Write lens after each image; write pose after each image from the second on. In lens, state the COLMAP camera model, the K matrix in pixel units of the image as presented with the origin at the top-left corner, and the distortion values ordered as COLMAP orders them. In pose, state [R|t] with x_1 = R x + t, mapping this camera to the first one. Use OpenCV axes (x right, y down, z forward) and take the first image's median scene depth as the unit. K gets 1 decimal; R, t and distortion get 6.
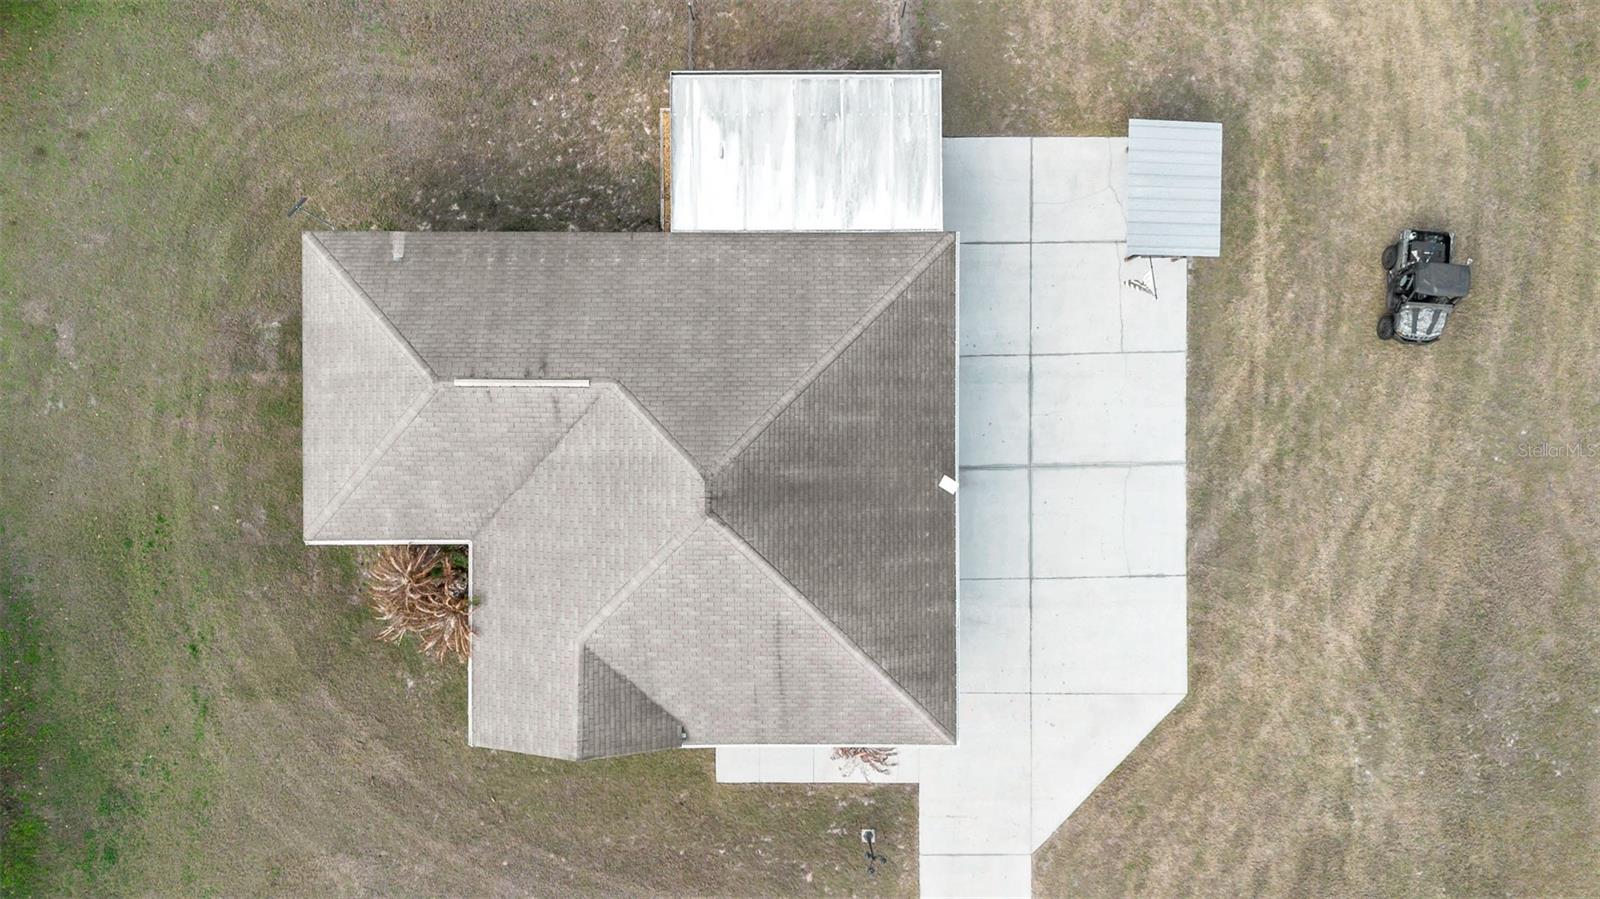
lens RADIAL K [[1110.2, 0, 803.2], [0, 1110.2, 459.5], [0, 0, 1]] dist [0.010840, -0.004281]
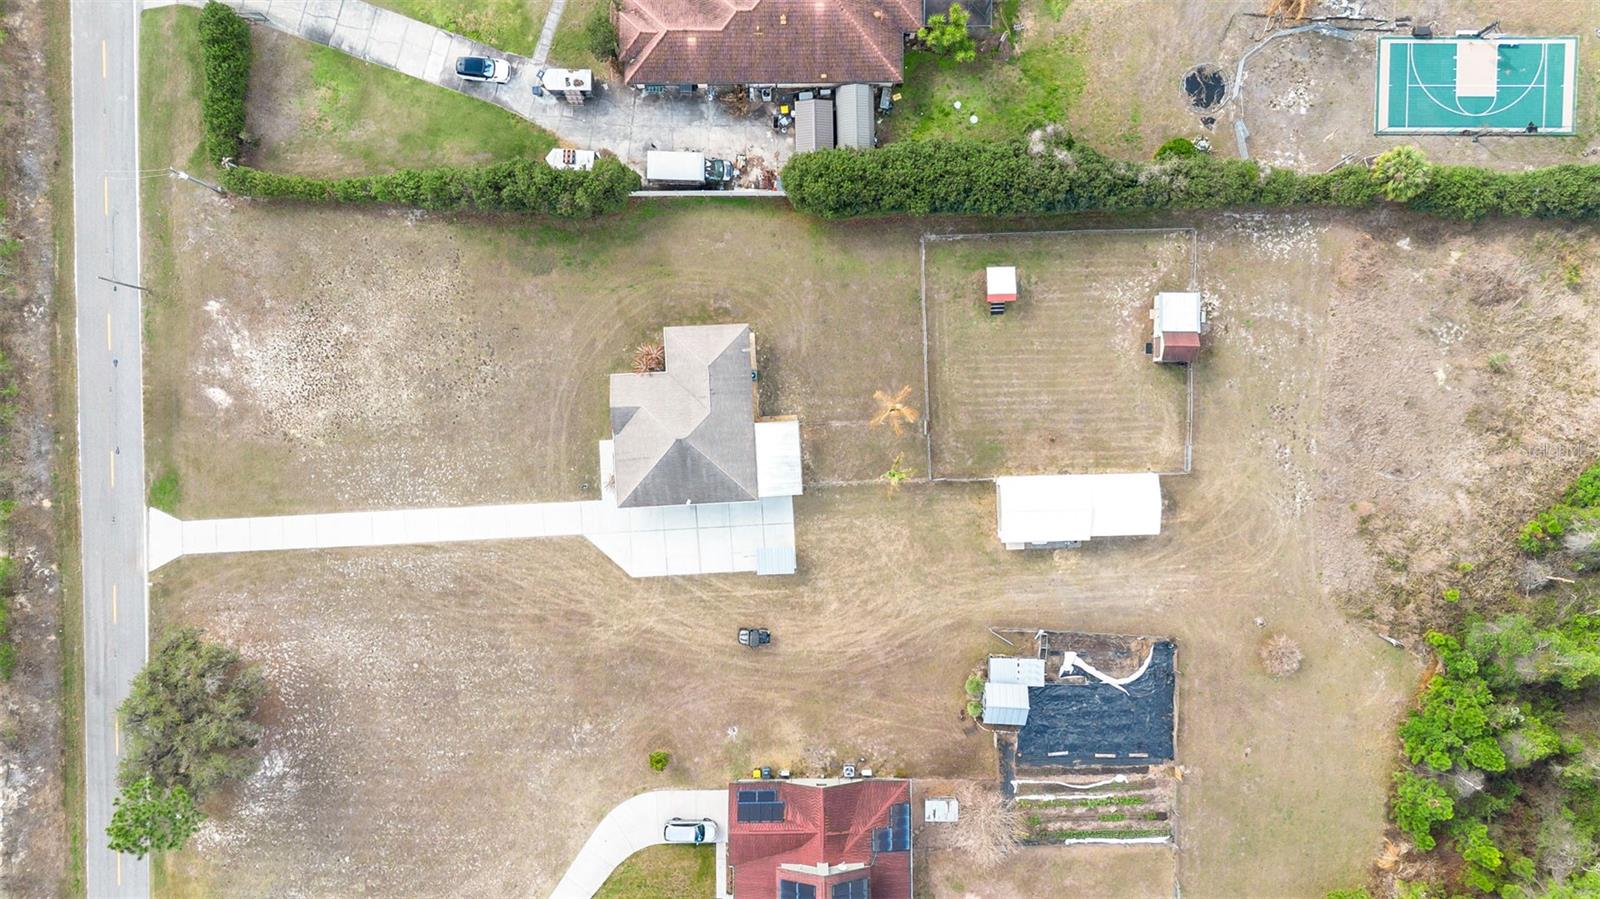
lens RADIAL K [[1044.9, 0, 772.6], [0, 1044.9, 451.6], [0, 0, 1]] dist [0.020230, -0.004936]
pose [[0.048100, 0.997846, 0.044606, -0.159159], [-0.998814, 0.048390, -0.005445, -0.218923], [-0.007592, -0.044292, 0.998990, -2.188505]]
